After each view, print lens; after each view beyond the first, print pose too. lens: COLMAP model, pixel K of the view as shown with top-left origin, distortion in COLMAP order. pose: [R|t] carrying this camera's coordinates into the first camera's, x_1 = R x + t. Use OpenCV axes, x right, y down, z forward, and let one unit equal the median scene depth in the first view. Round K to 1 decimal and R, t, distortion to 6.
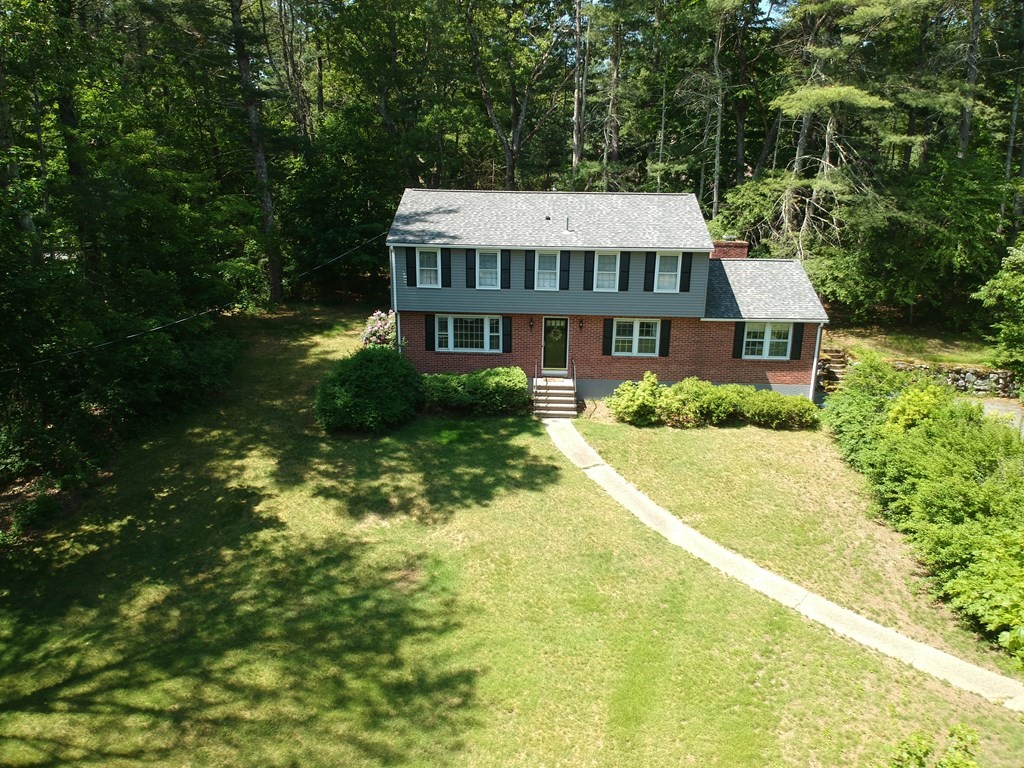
lens RADIAL K [[693.2, 0, 511.2], [0, 693.2, 375.2], [0, 0, 1]] dist [0.025708, -0.016282]
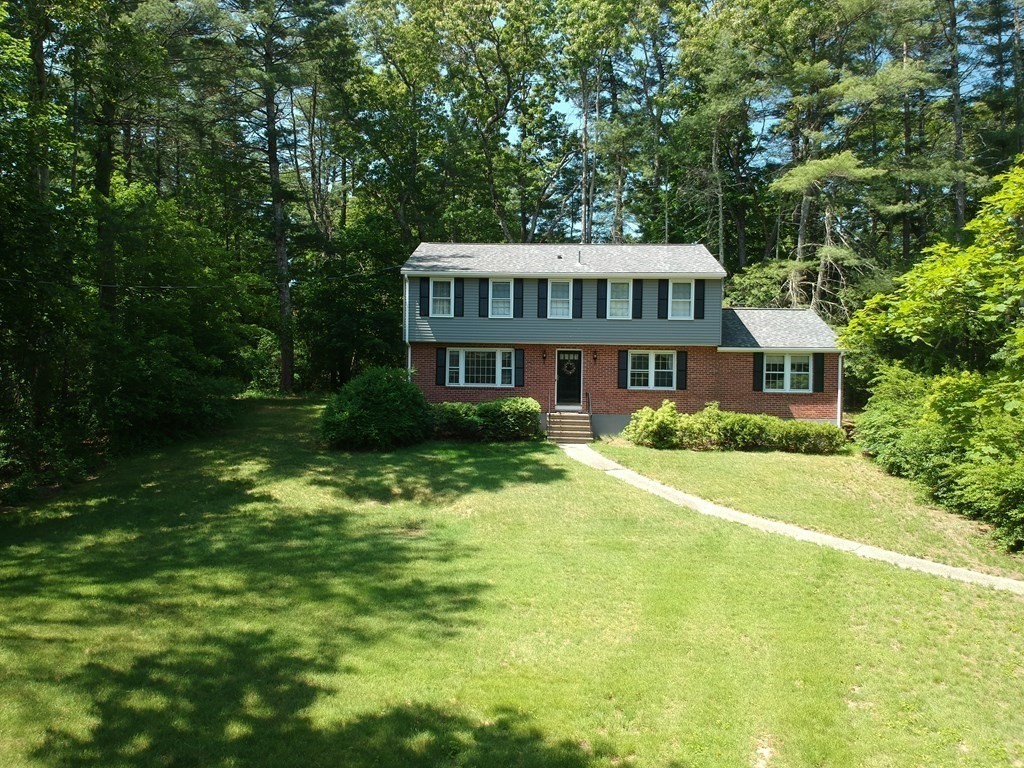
lens RADIAL K [[693.2, 0, 515.2], [0, 693.2, 385.9], [0, 0, 1]] dist [0.025708, -0.016282]
pose [[0.999944, 0.003615, -0.009977, -0.002280], [-0.005923, 0.970243, -0.242060, 0.205450], [0.008805, 0.242106, 0.970210, 0.059272]]
